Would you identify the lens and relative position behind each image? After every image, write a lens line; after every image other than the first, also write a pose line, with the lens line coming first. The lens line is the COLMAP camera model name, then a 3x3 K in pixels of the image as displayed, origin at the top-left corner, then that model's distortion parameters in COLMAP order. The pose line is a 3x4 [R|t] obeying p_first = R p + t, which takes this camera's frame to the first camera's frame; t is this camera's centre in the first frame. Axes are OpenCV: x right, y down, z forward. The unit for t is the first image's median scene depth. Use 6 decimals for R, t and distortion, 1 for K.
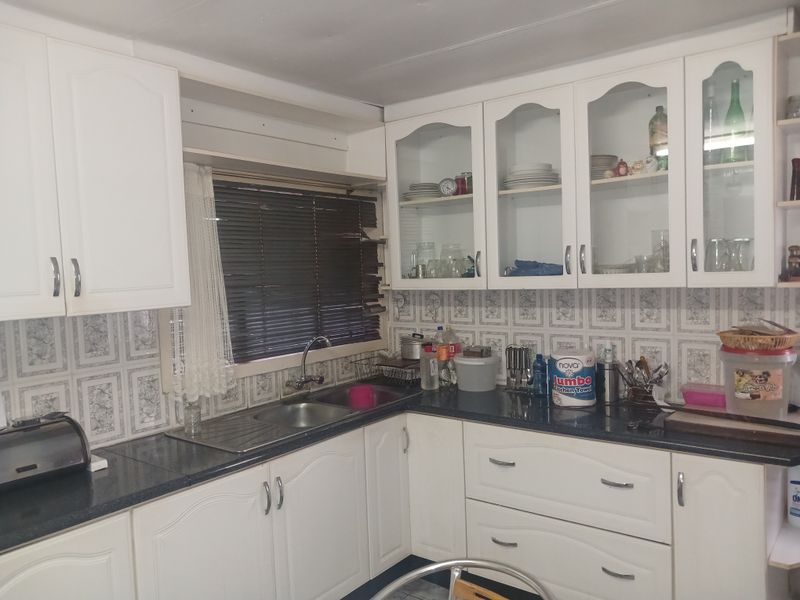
lens RADIAL K [[625.3, 0, 400.0], [0, 625.3, 300.0], [0, 0, 1]] dist [-0.006445, -0.006439]
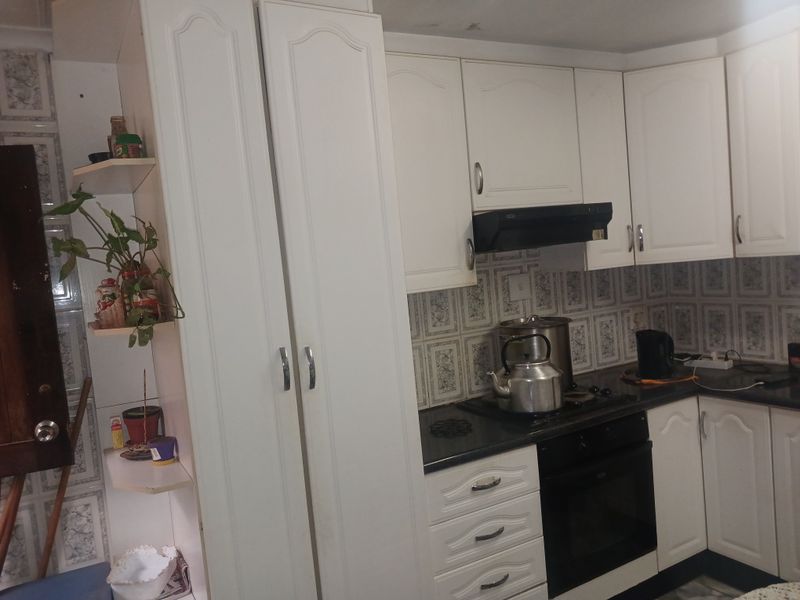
lens RADIAL K [[625.3, 0, 400.0], [0, 625.3, 300.0], [0, 0, 1]] dist [-0.006445, -0.006439]
pose [[0.908650, -0.021491, -0.417005, -0.122274], [0.035966, 0.998991, 0.026885, 0.014275], [0.416006, -0.039427, 0.908507, -0.156285]]
